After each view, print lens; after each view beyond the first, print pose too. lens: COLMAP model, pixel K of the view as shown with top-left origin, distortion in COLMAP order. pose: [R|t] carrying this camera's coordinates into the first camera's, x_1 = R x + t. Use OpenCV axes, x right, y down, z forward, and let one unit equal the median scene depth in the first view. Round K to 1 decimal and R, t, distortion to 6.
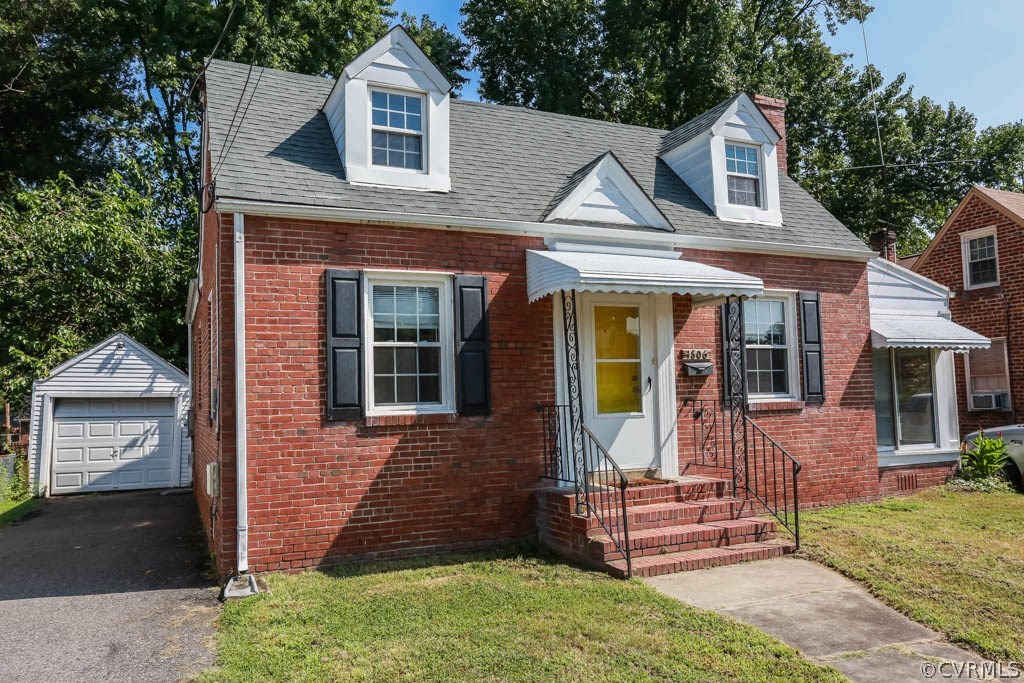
lens RADIAL K [[737.1, 0, 513.9], [0, 737.1, 346.2], [0, 0, 1]] dist [-0.005804, 0.003450]
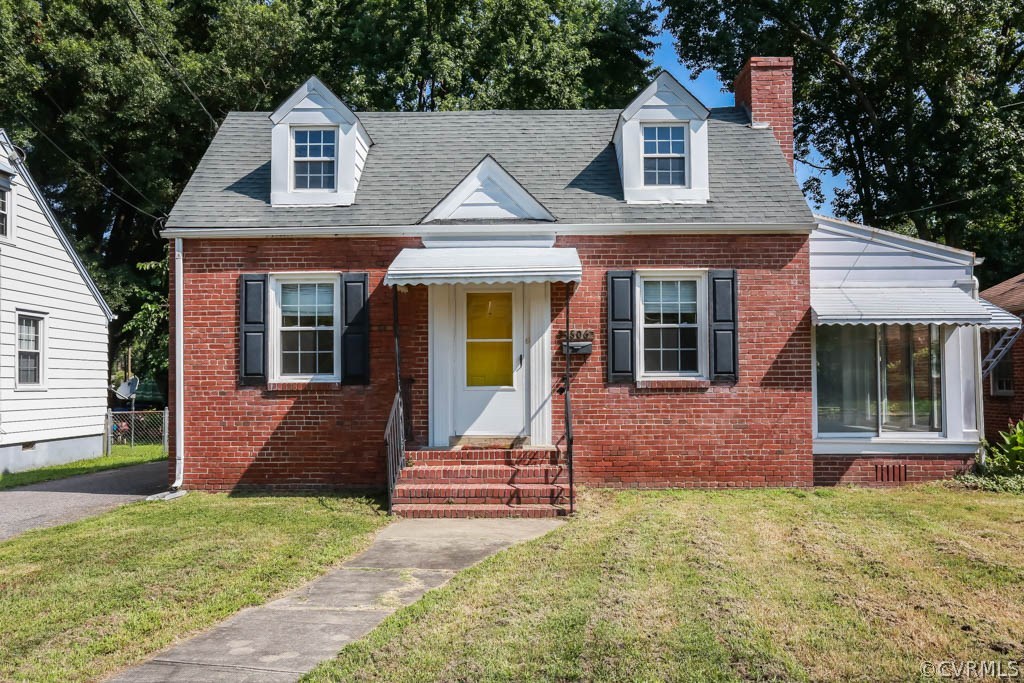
lens RADIAL K [[776.1, 0, 512.0], [0, 776.1, 341.5], [0, 0, 1]] dist [0.000358, 0.000148]
pose [[0.903628, 0.001957, -0.428314, 0.723455], [0.012686, 0.999429, 0.031330, -0.016845], [0.428131, -0.033744, 0.903087, -0.073097]]
